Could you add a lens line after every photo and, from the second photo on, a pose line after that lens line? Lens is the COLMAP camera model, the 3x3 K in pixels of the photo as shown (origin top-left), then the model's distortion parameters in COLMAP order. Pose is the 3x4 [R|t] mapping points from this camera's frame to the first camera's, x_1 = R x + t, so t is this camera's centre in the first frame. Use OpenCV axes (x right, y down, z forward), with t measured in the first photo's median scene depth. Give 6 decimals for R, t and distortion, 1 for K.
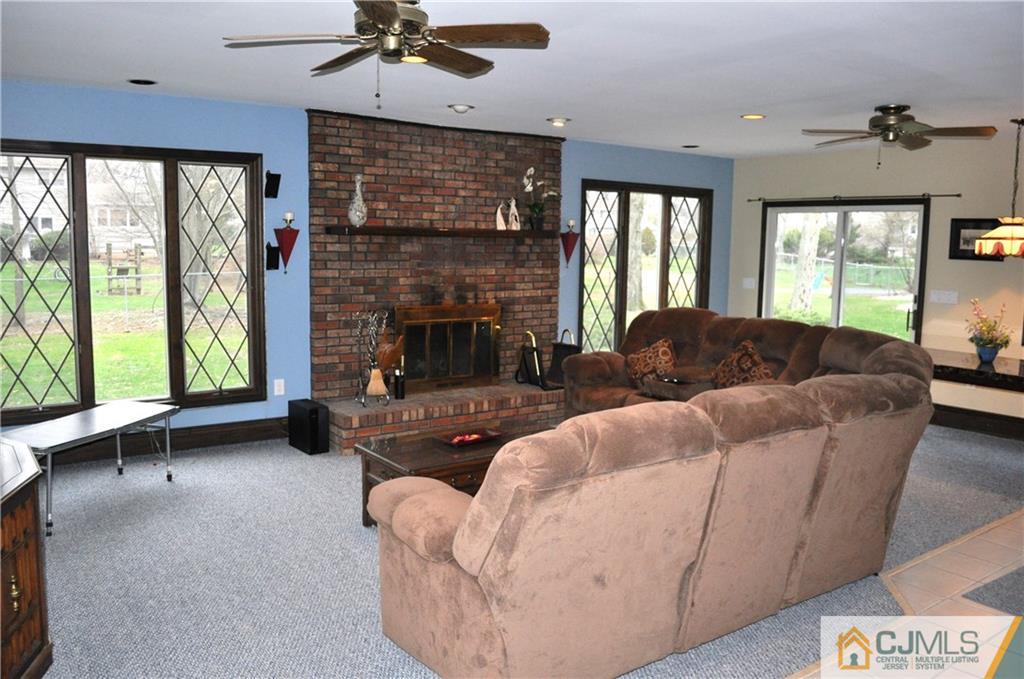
lens RADIAL K [[806.3, 0, 513.4], [0, 806.3, 337.6], [0, 0, 1]] dist [-0.074199, -0.000109]
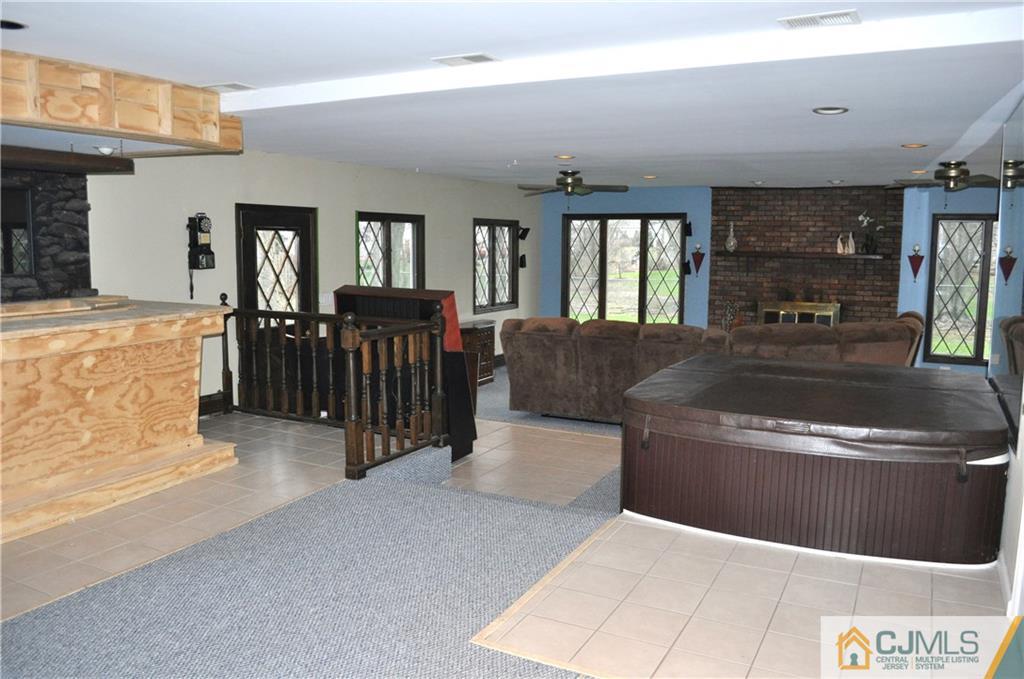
lens RADIAL K [[806.3, 0, 509.3], [0, 806.3, 340.8], [0, 0, 1]] dist [-0.074199, -0.000109]
pose [[0.461723, 0.094535, -0.881972, 1.051129], [-0.107301, 0.992956, 0.050257, 0.016961], [0.880510, 0.071431, 0.468614, -0.205714]]
